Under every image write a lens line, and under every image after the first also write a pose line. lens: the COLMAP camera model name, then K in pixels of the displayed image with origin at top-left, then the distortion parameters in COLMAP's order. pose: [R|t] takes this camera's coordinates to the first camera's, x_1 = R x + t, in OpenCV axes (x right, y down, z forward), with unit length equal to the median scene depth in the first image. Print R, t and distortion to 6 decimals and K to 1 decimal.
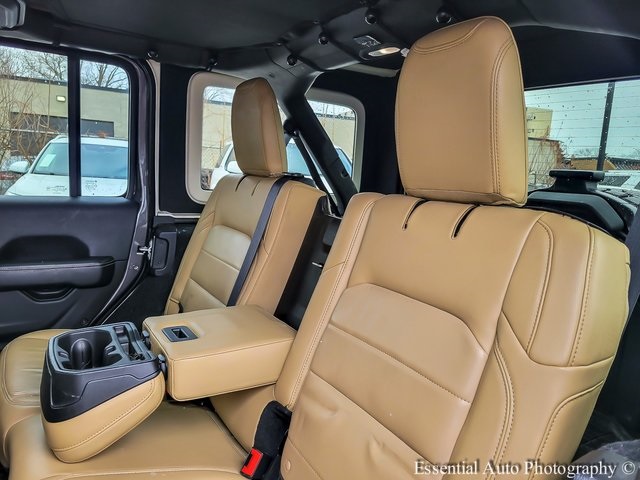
lens RADIAL K [[475.5, 0, 320.0], [0, 475.5, 240.0], [0, 0, 1]] dist [0.003968, 0.002895]
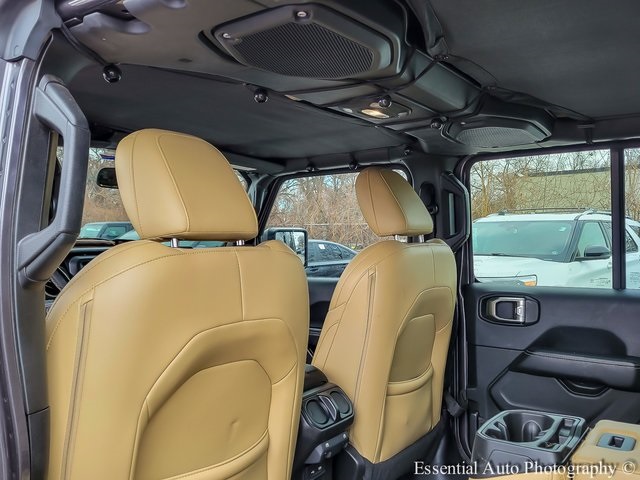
lens RADIAL K [[550.0, 0, 320.0], [0, 550.0, 240.0], [0, 0, 1]] dist [0.000921, 0.001095]
pose [[0.375671, -0.062975, -0.924611, 0.293999], [-0.118568, 0.986224, -0.115346, 0.008266], [0.919137, 0.152961, 0.363029, 0.050616]]
